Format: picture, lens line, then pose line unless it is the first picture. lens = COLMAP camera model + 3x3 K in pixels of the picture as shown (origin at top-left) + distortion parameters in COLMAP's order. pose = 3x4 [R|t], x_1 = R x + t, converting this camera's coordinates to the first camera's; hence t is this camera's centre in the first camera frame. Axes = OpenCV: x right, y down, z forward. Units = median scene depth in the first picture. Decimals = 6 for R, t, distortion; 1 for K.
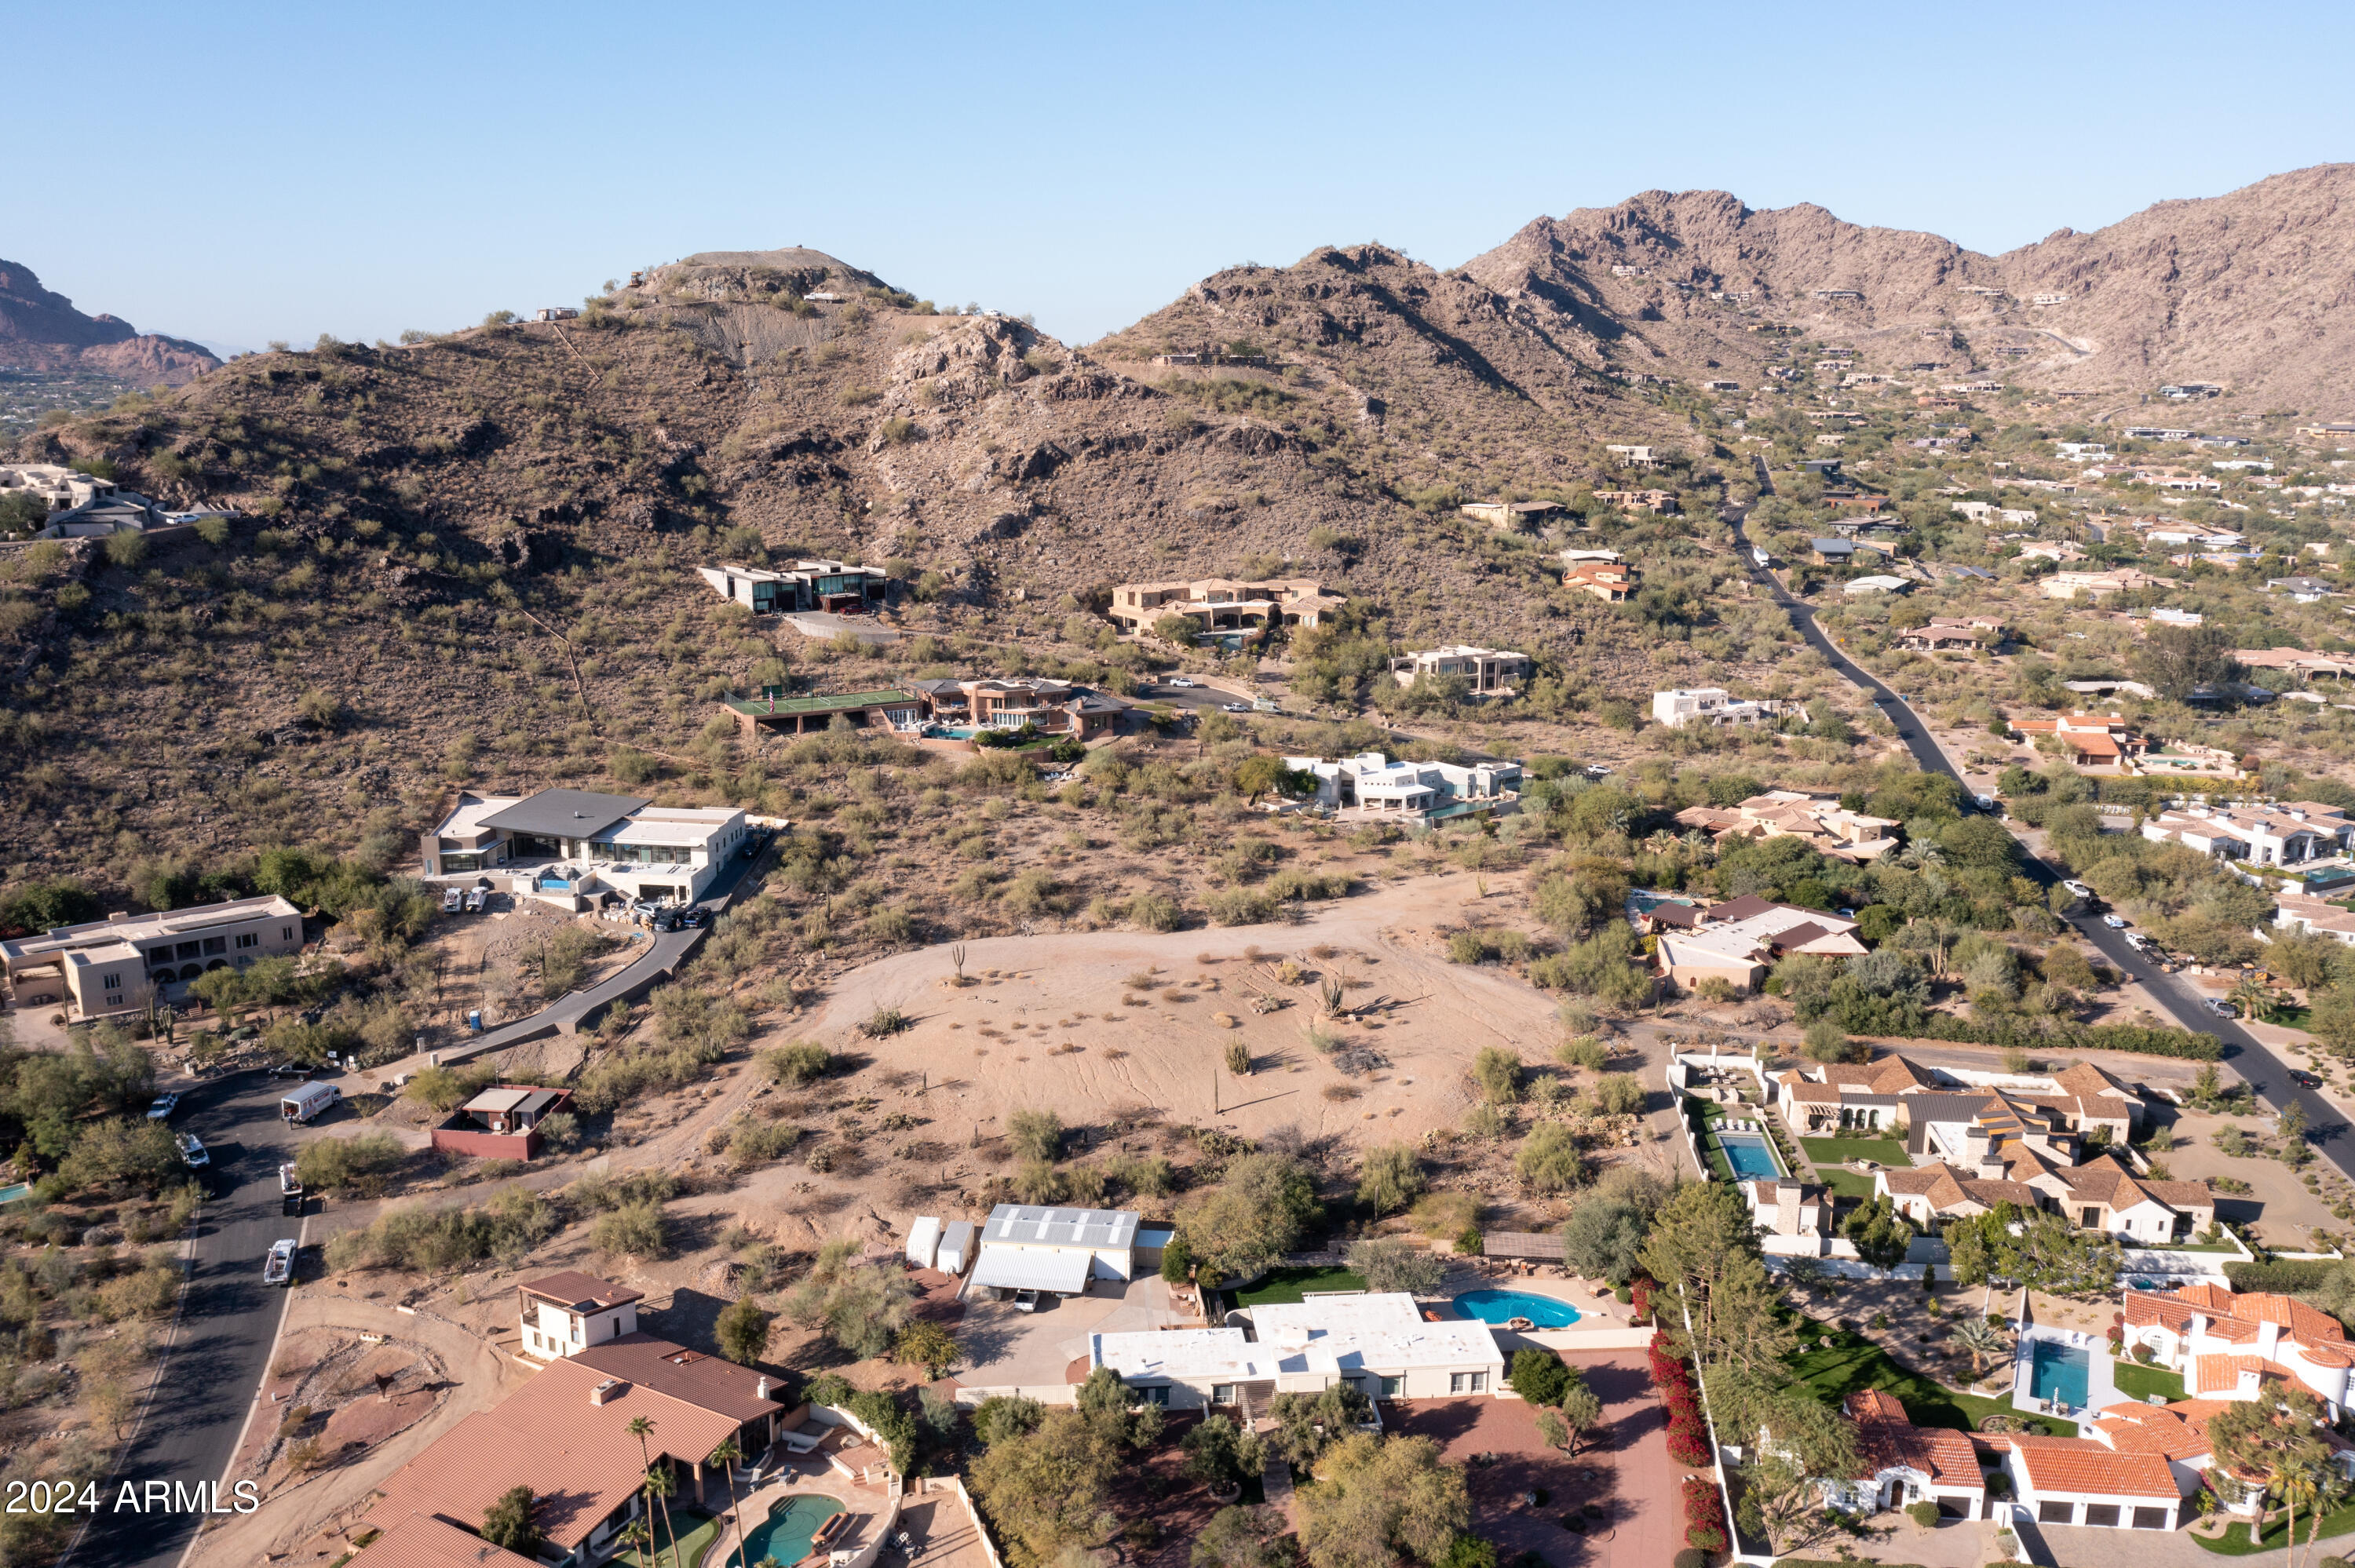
lens RADIAL K [[1879.3, 0, 1175.4], [0, 1879.3, 786.1], [0, 0, 1]] dist [-0.014992, -0.002096]
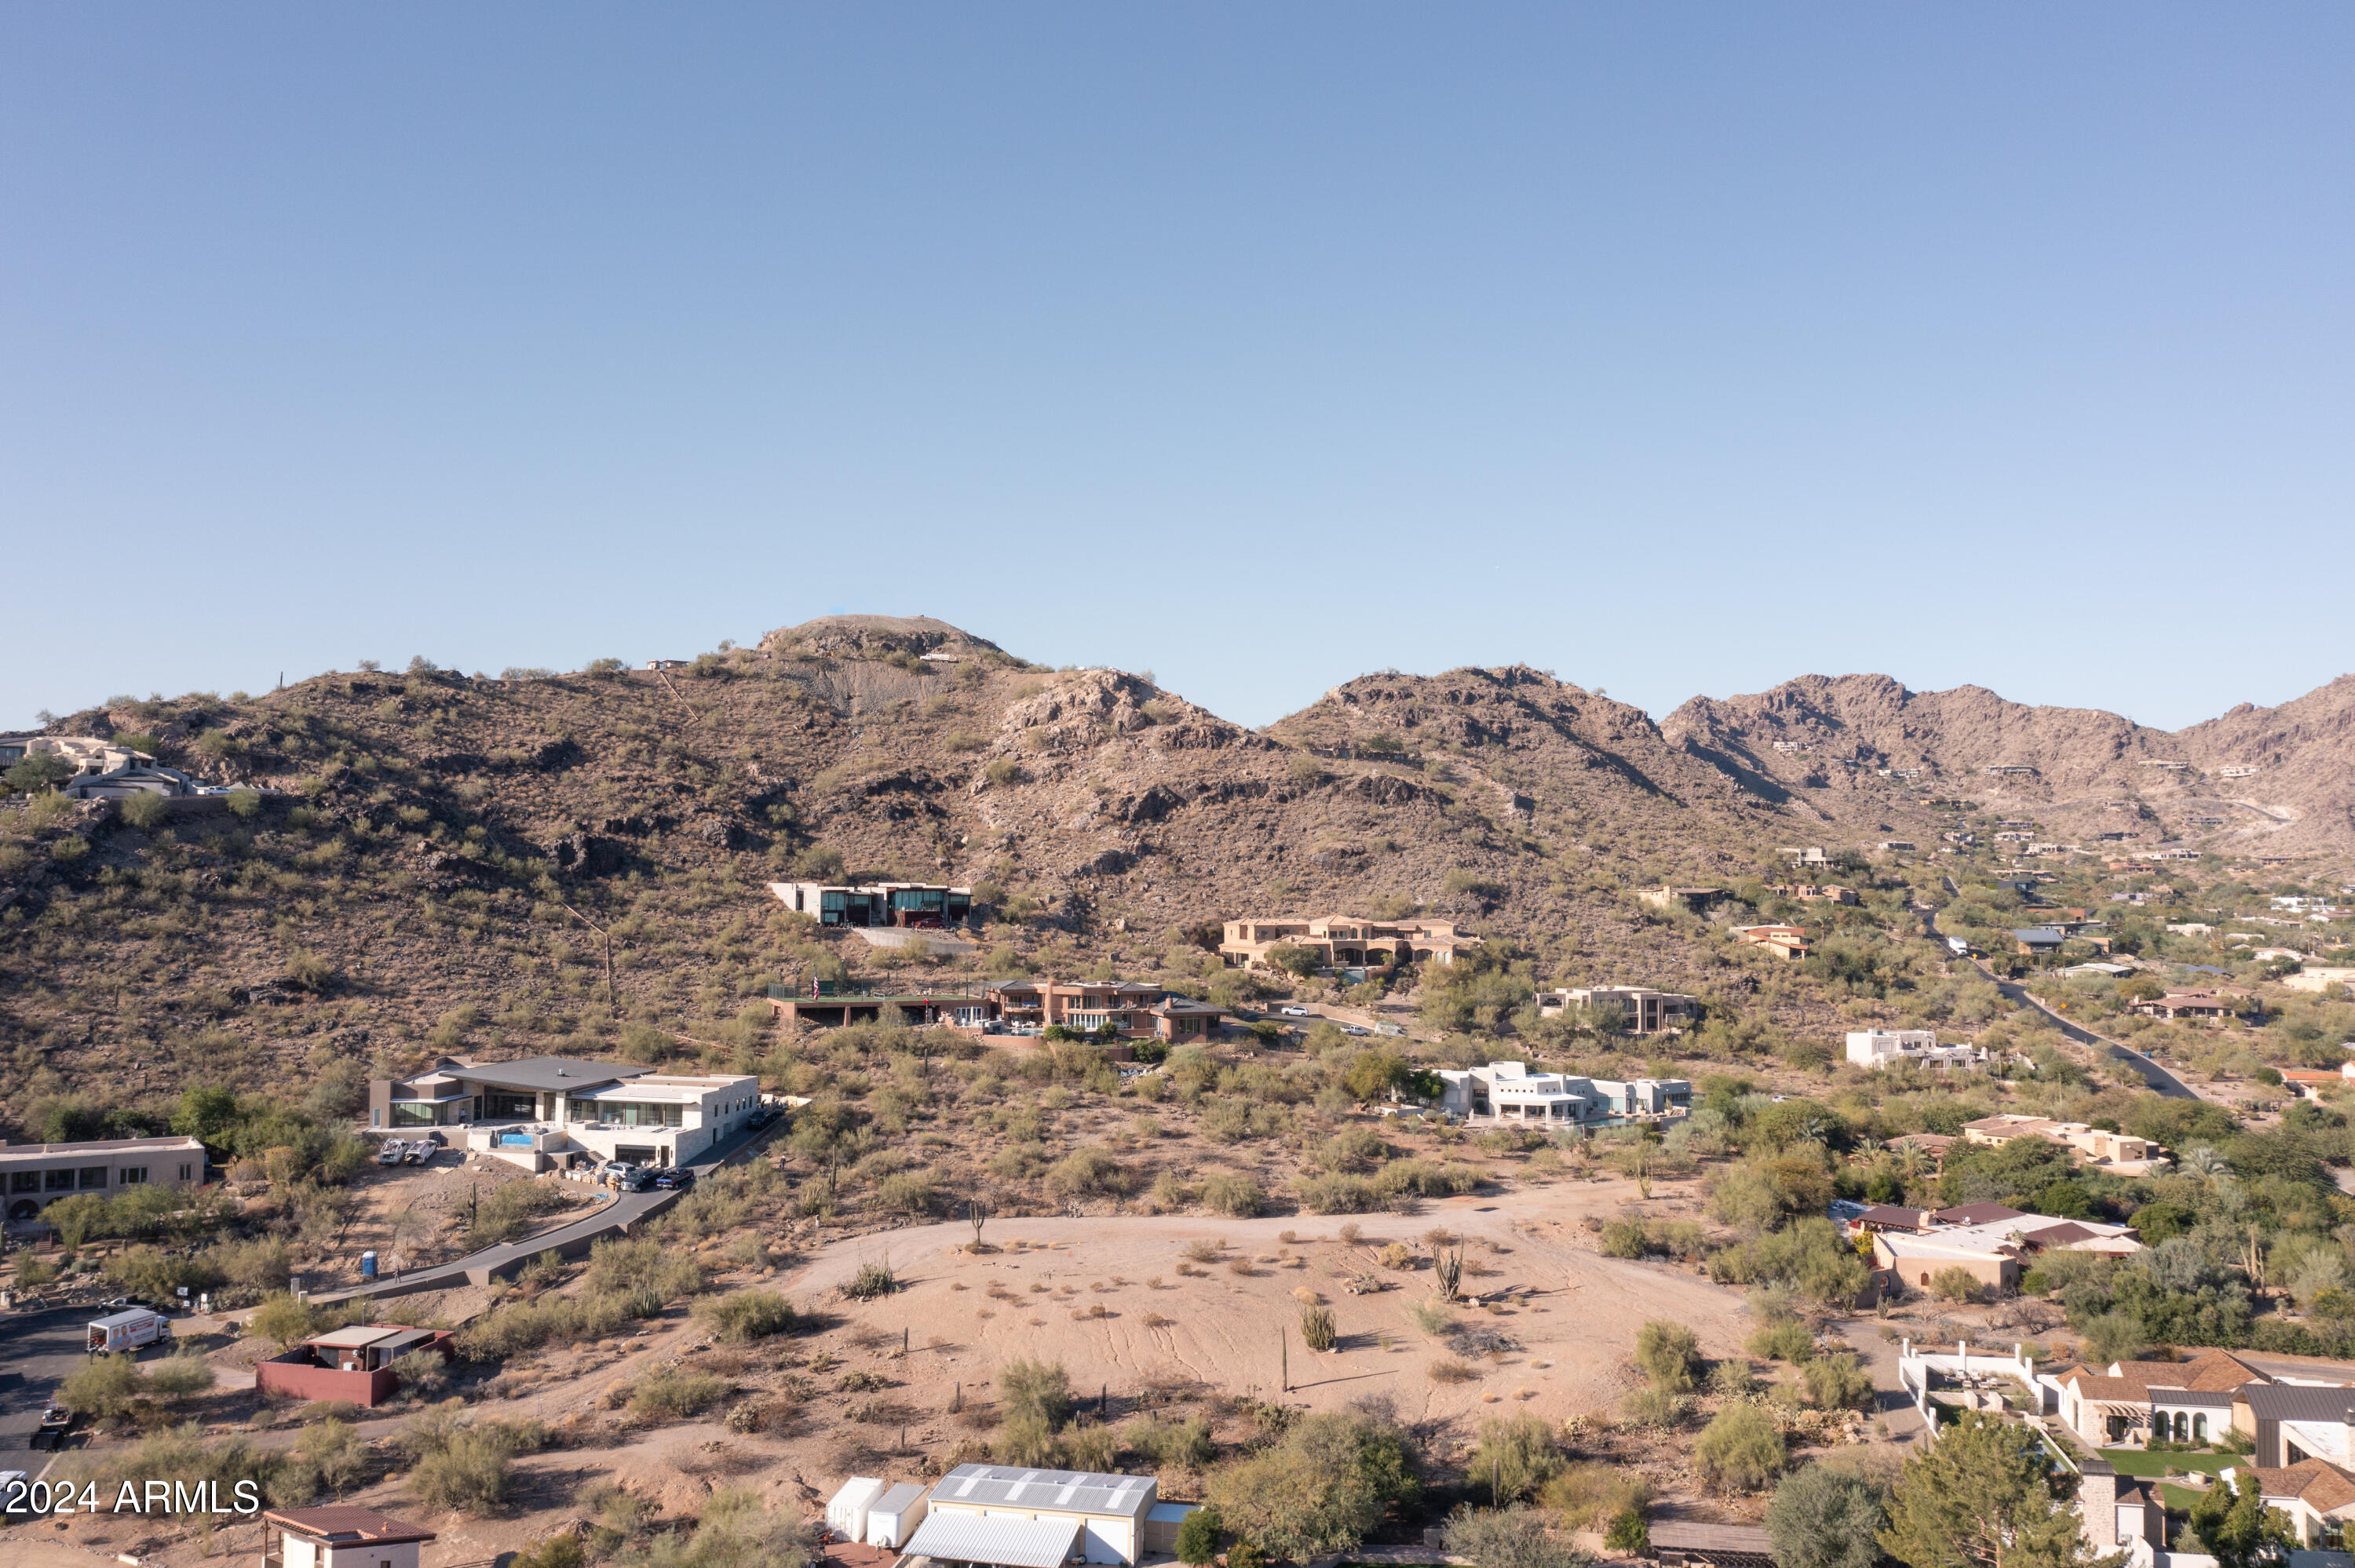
lens RADIAL K [[1879.3, 0, 1178.9], [0, 1879.3, 781.9], [0, 0, 1]] dist [-0.014992, -0.002096]
pose [[0.996215, -0.001438, -0.086916, 0.029649], [-0.022606, 0.961174, -0.275017, 0.096899], [0.083937, 0.275941, 0.957503, 0.141392]]
